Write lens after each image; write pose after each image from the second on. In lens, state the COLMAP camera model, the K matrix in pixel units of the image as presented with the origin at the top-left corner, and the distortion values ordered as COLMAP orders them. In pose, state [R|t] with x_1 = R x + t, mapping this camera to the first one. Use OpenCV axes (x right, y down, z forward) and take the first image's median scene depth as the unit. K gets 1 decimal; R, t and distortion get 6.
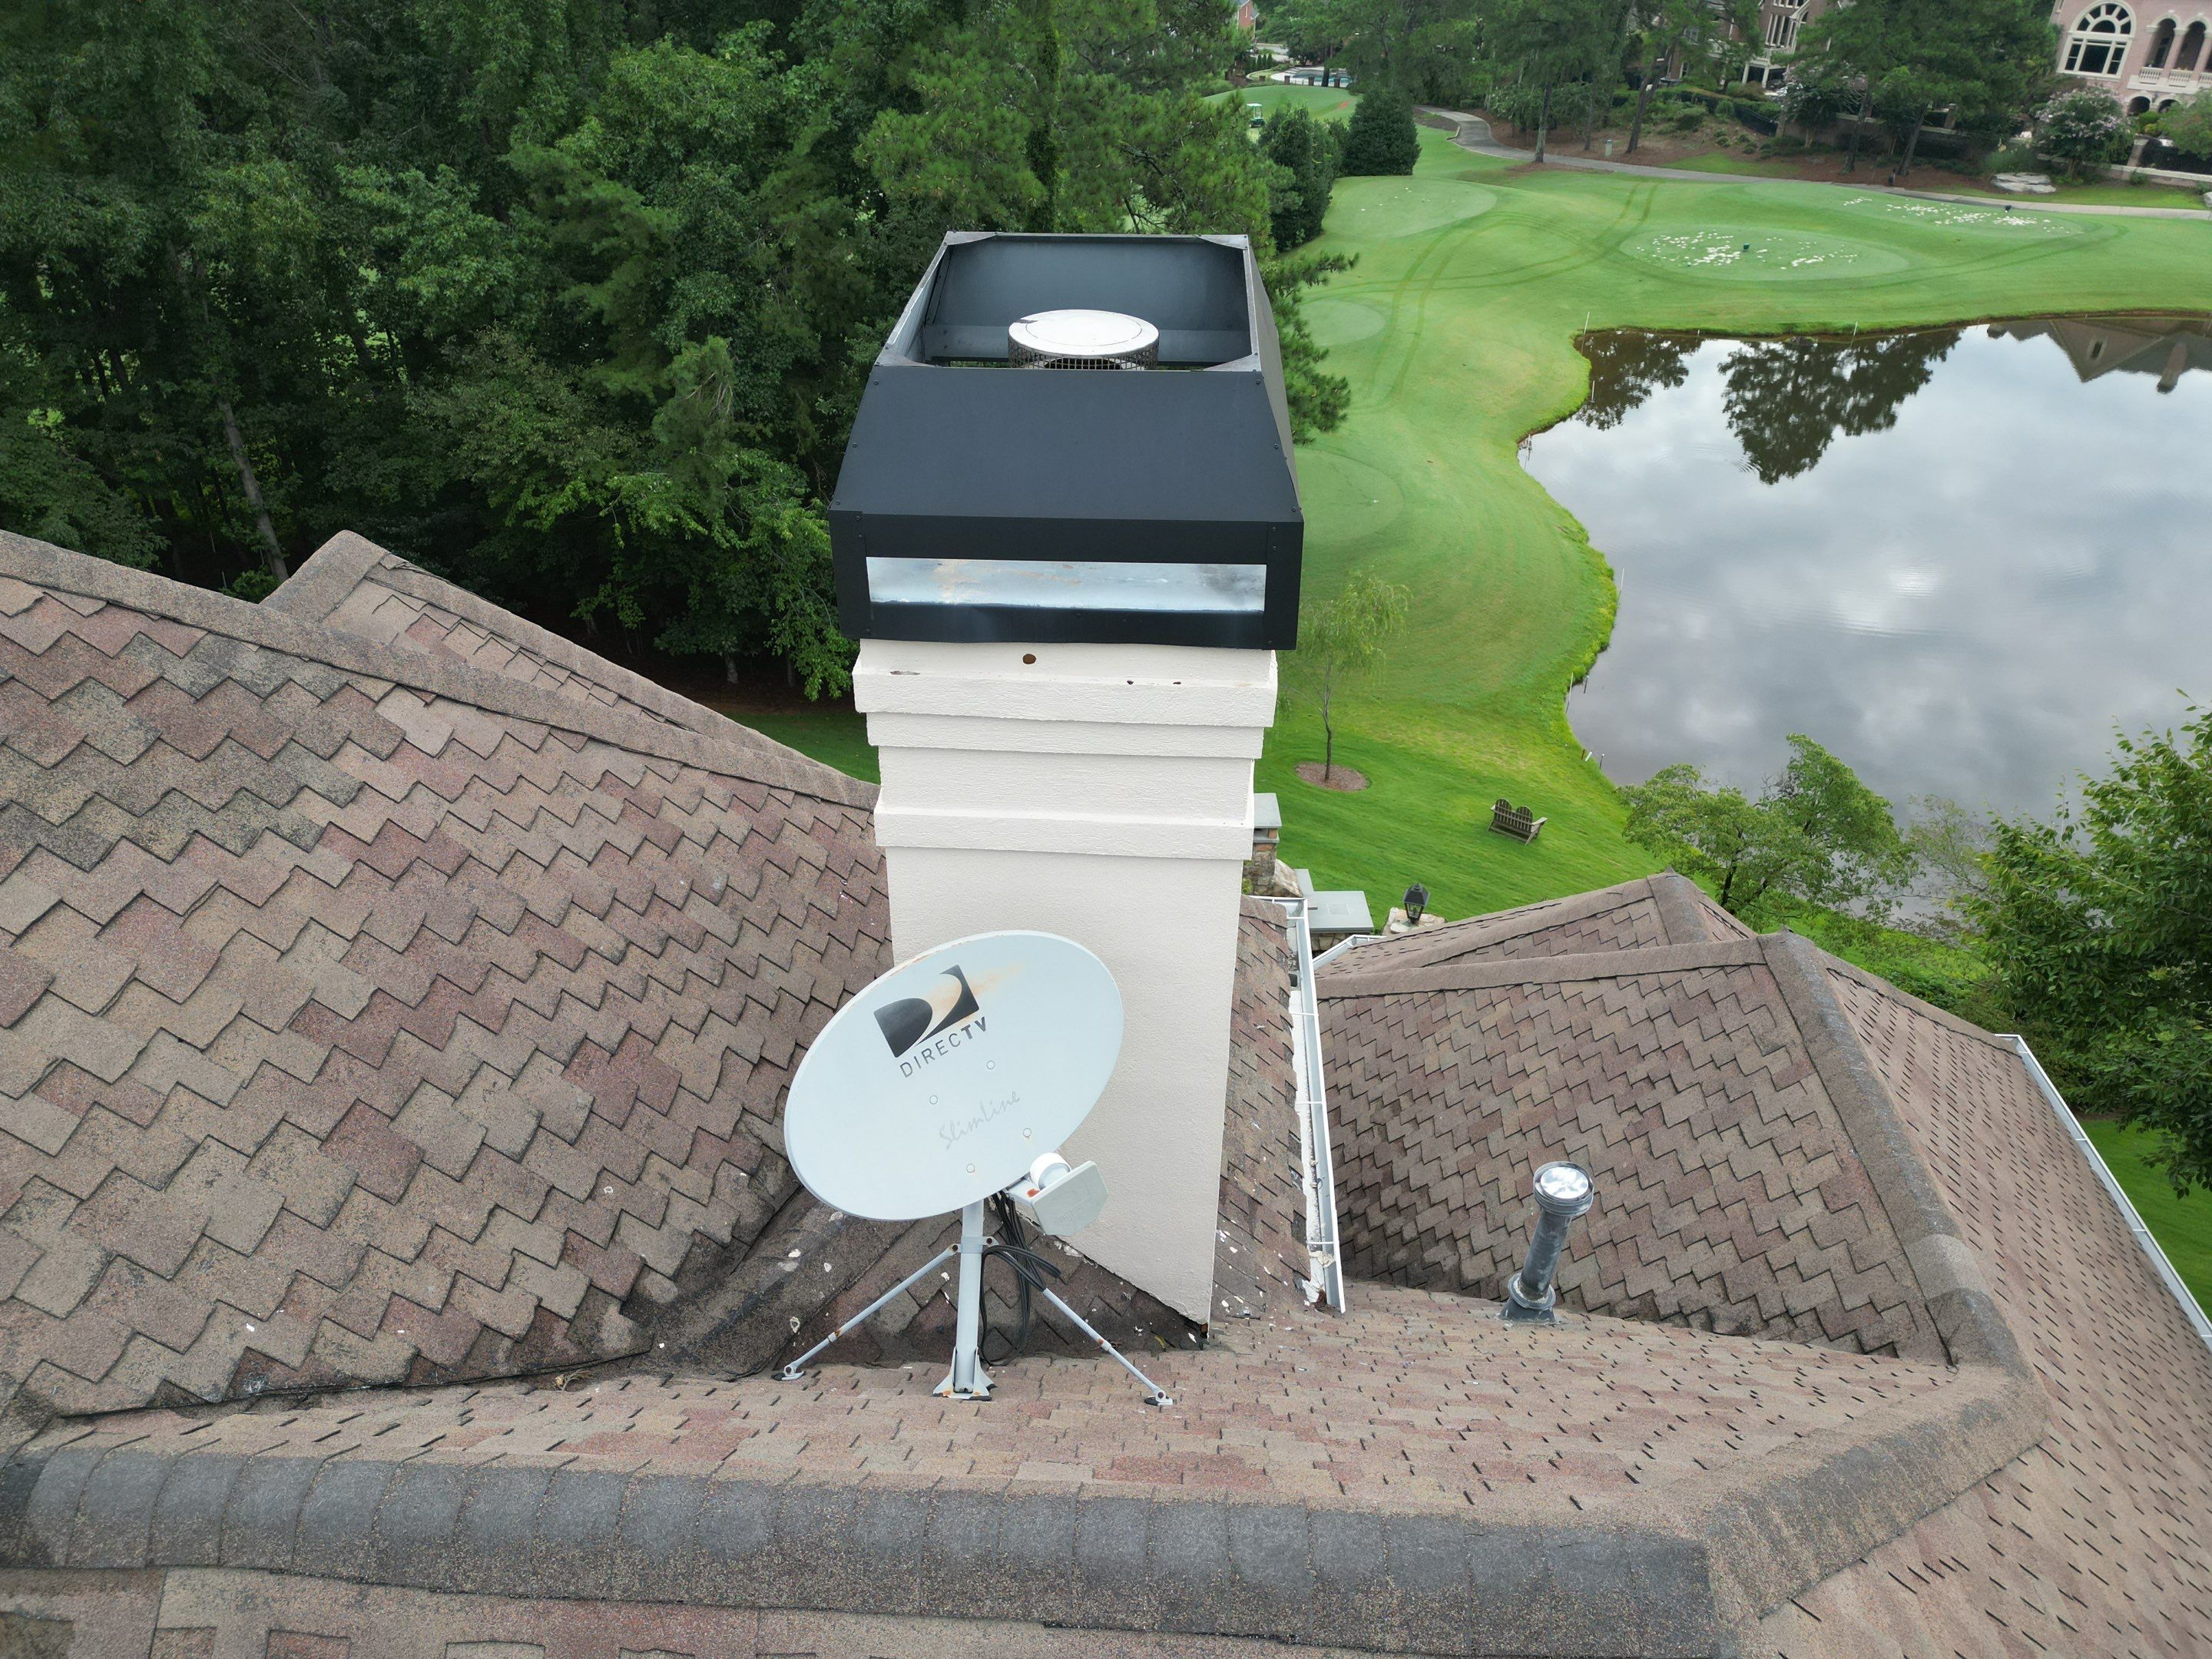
lens RADIAL K [[1563.3, 0, 1093.1], [0, 1563.3, 826.7], [0, 0, 1]] dist [0.050904, -0.012279]
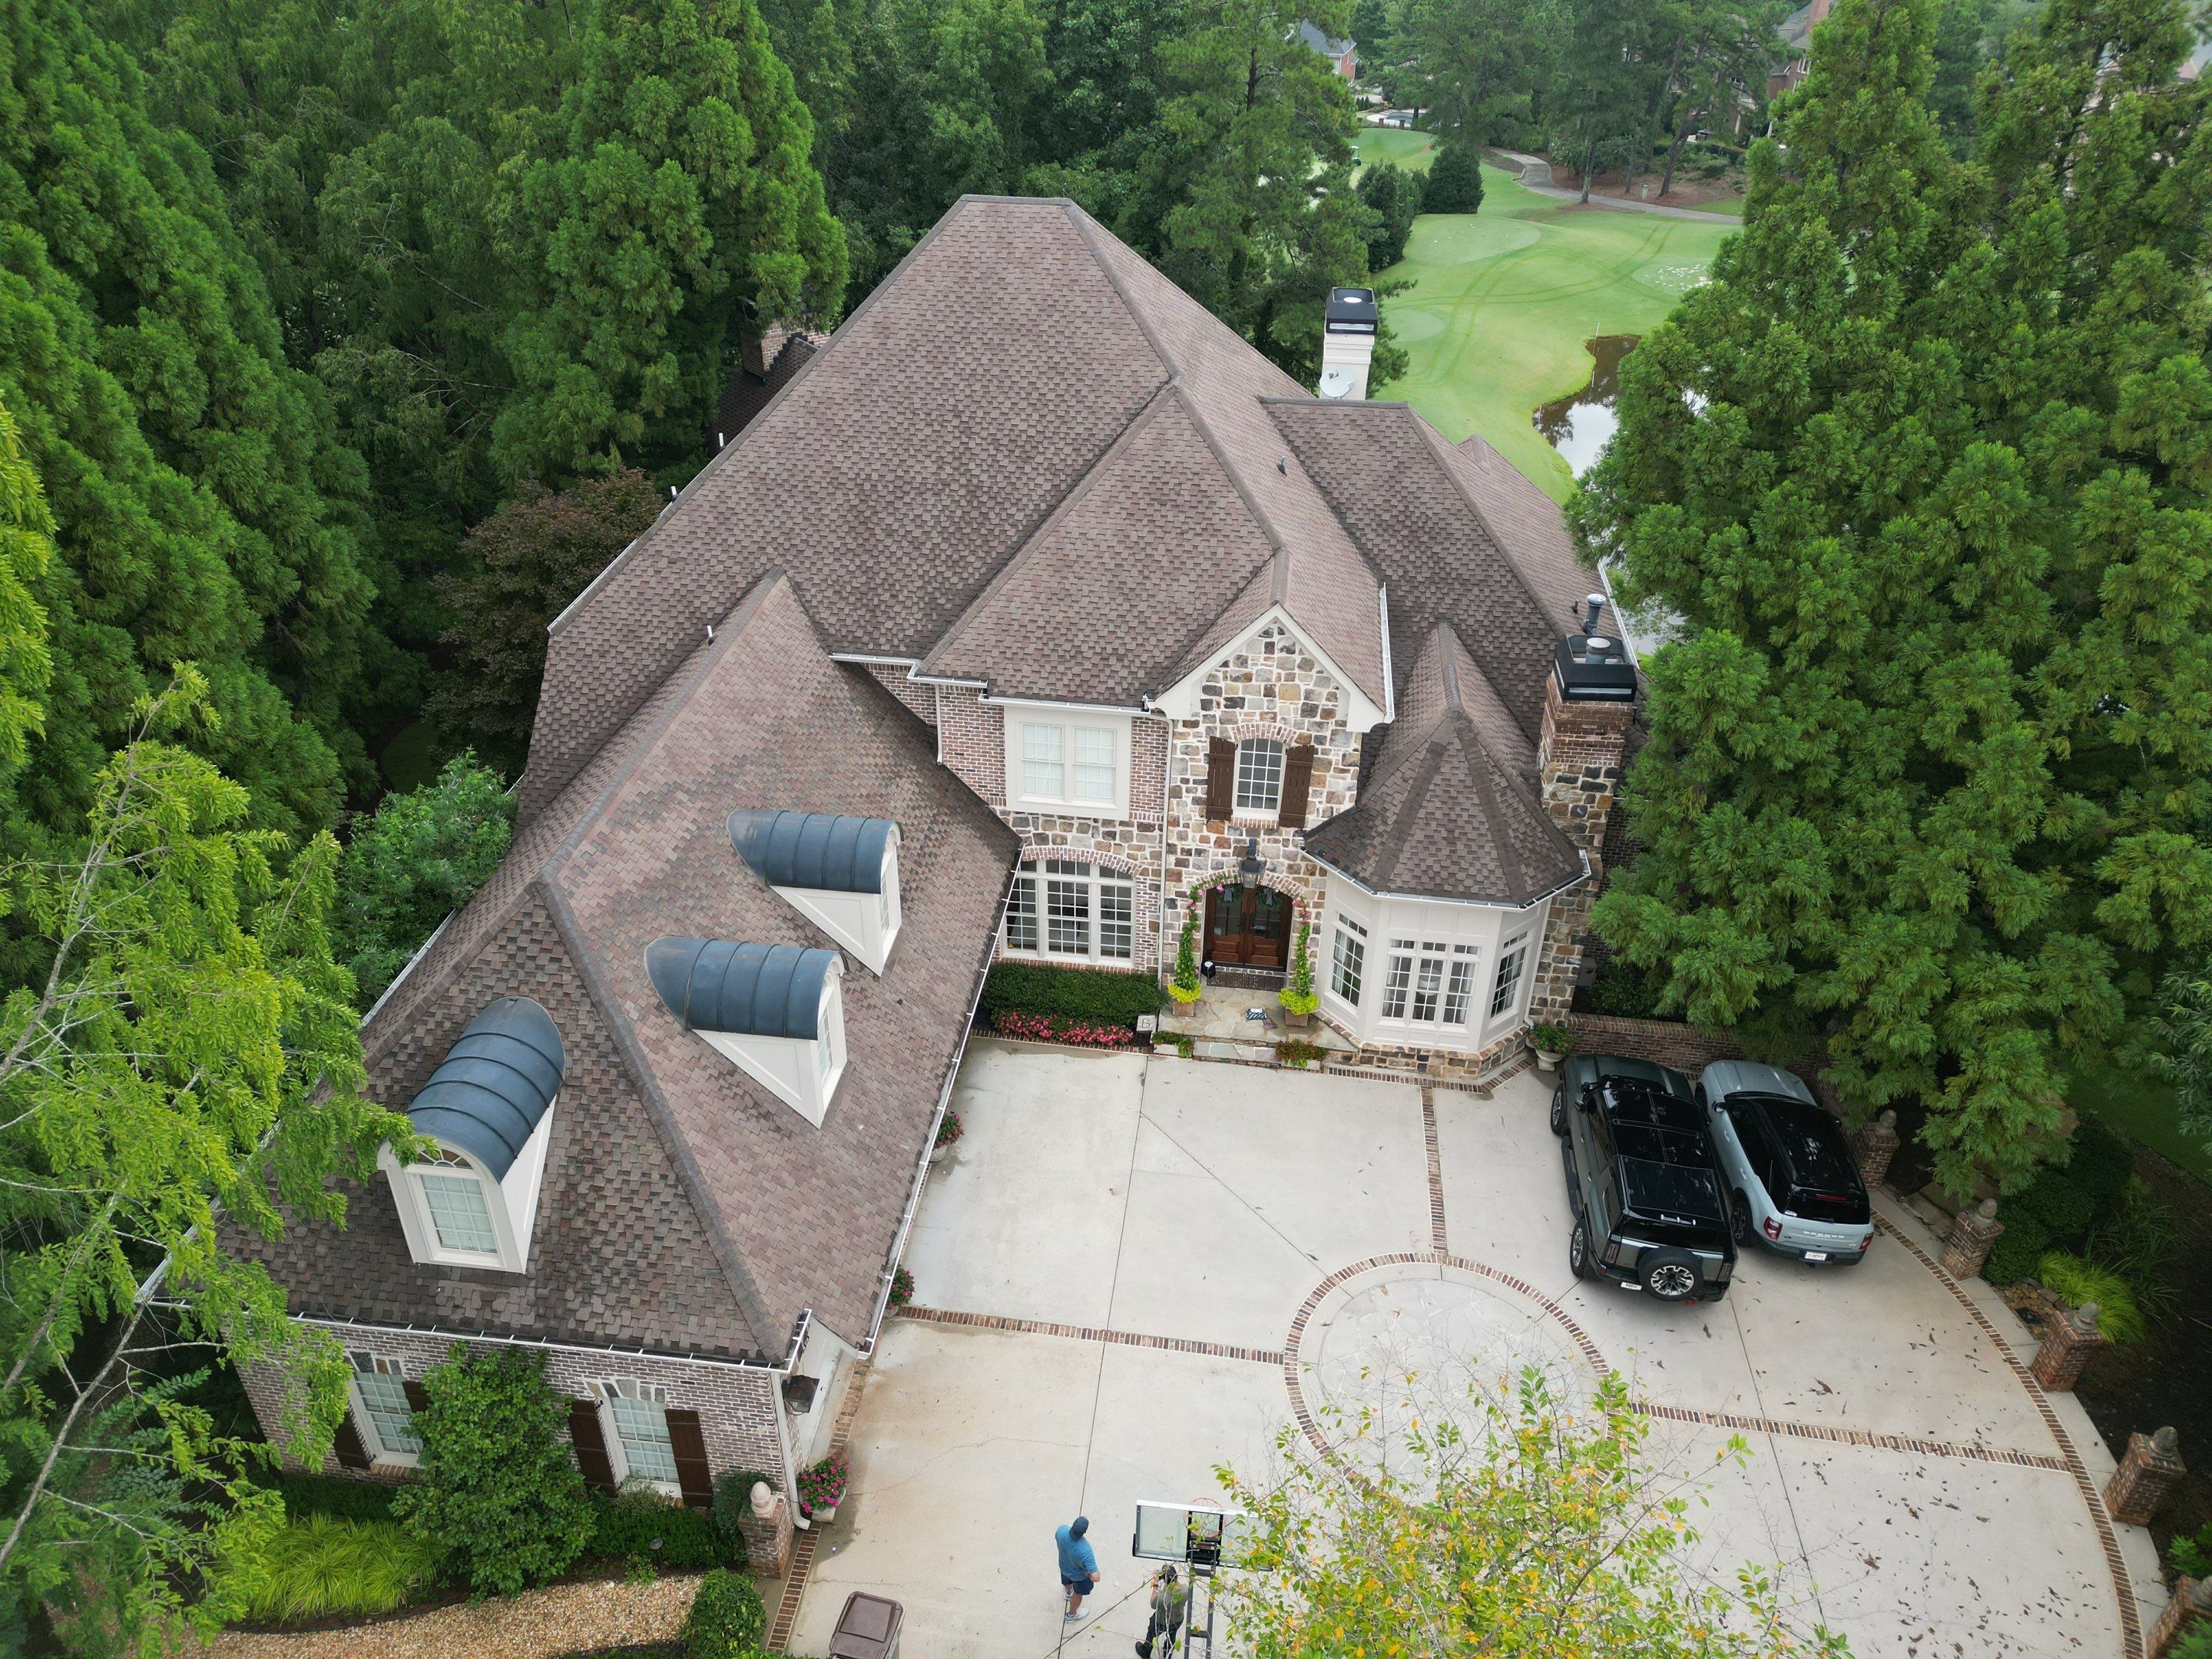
lens RADIAL K [[1563.3, 0, 1096.1], [0, 1563.3, 828.9], [0, 0, 1]] dist [0.050904, -0.012279]
pose [[0.998491, 0.038254, -0.039408, -0.036003], [-0.038377, 0.999261, -0.002368, 0.099771], [0.039288, 0.003876, 0.999220, -0.287852]]
